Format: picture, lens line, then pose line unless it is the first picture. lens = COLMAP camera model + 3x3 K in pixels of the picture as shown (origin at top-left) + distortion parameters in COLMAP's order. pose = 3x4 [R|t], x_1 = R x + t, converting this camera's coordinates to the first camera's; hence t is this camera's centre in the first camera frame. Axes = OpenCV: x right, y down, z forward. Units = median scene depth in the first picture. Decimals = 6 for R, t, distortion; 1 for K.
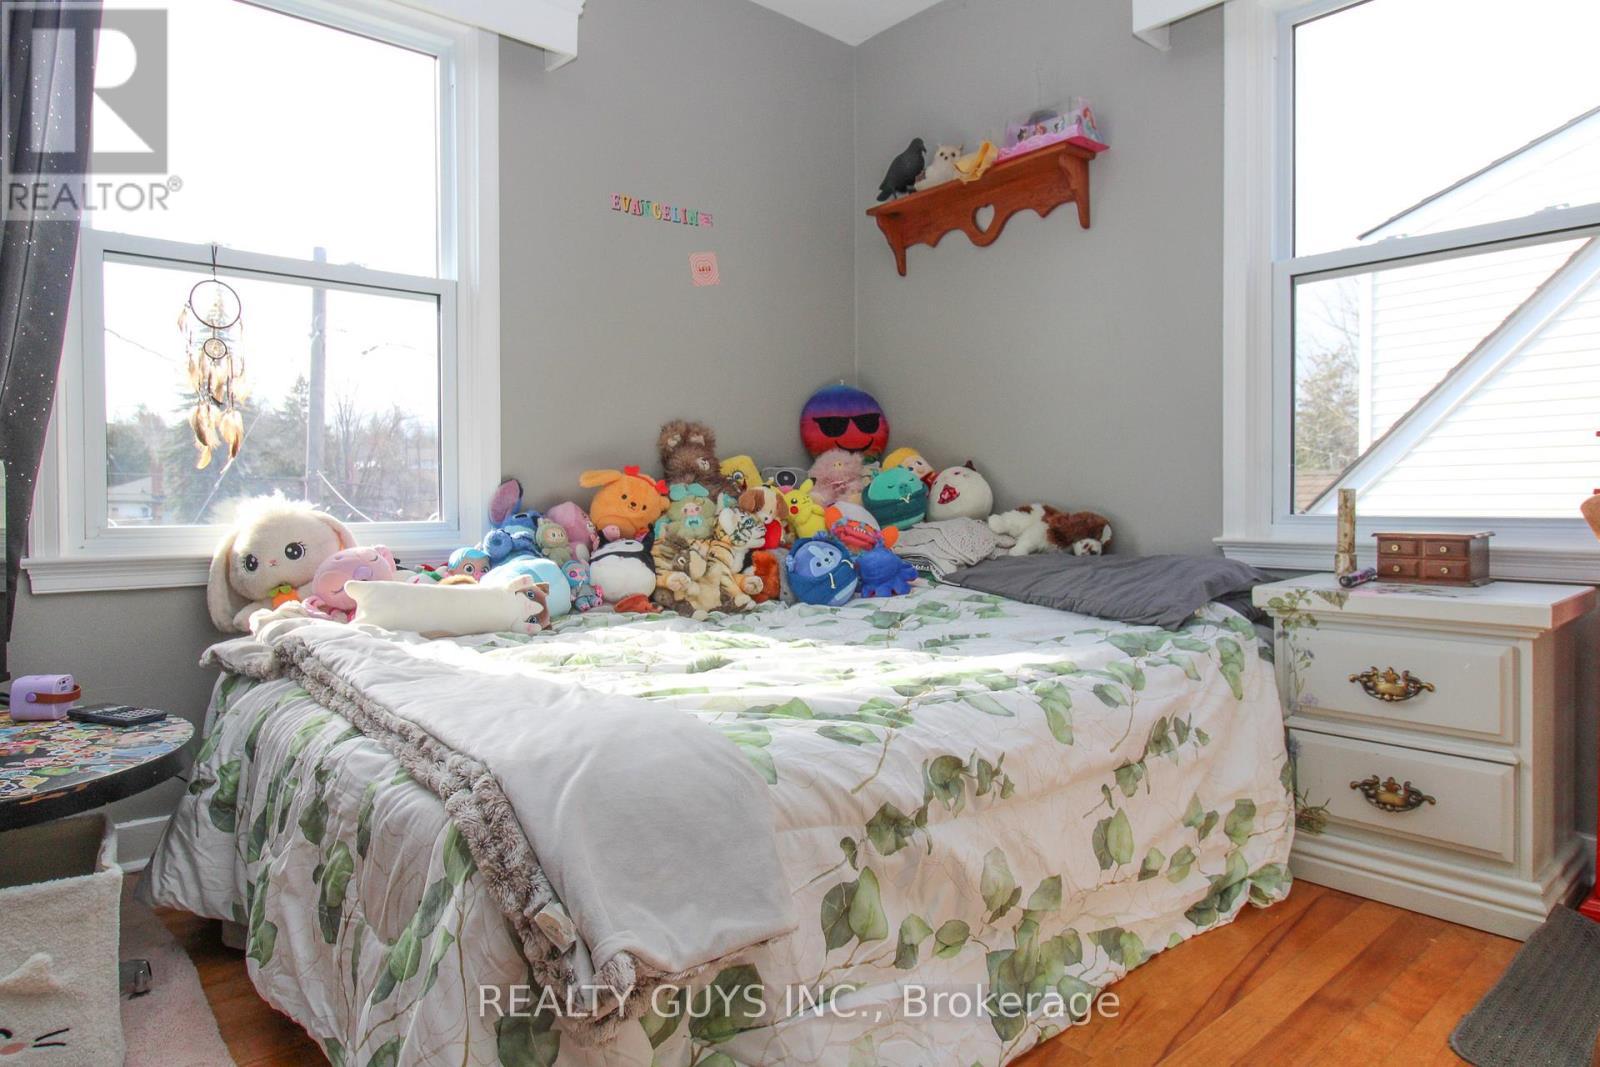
lens RADIAL K [[952.0, 0, 806.0], [0, 952.0, 517.7], [0, 0, 1]] dist [0.000638, -0.008659]
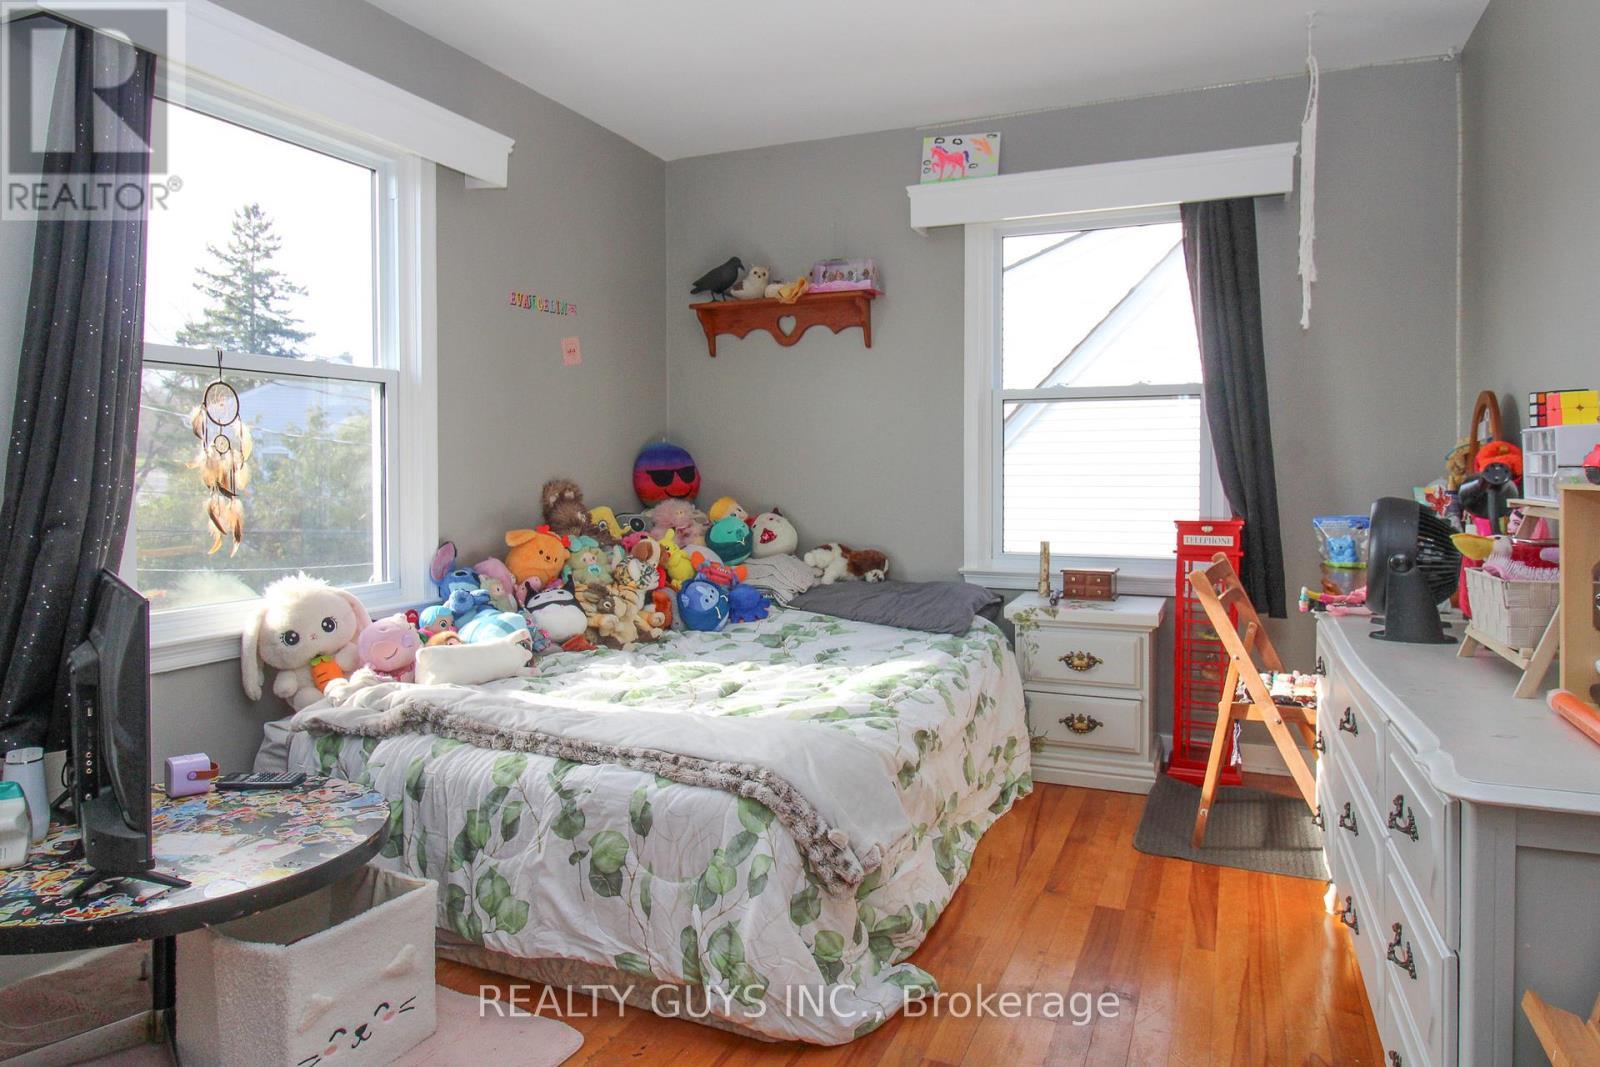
lens RADIAL K [[1061.9, 0, 802.2], [0, 1061.9, 470.1], [0, 0, 1]] dist [0.004153, -0.001992]
pose [[0.888765, -0.006122, 0.458322, -0.545301], [0.004171, 0.999977, 0.005268, -0.139835], [-0.458343, -0.002771, 0.888771, -0.373052]]
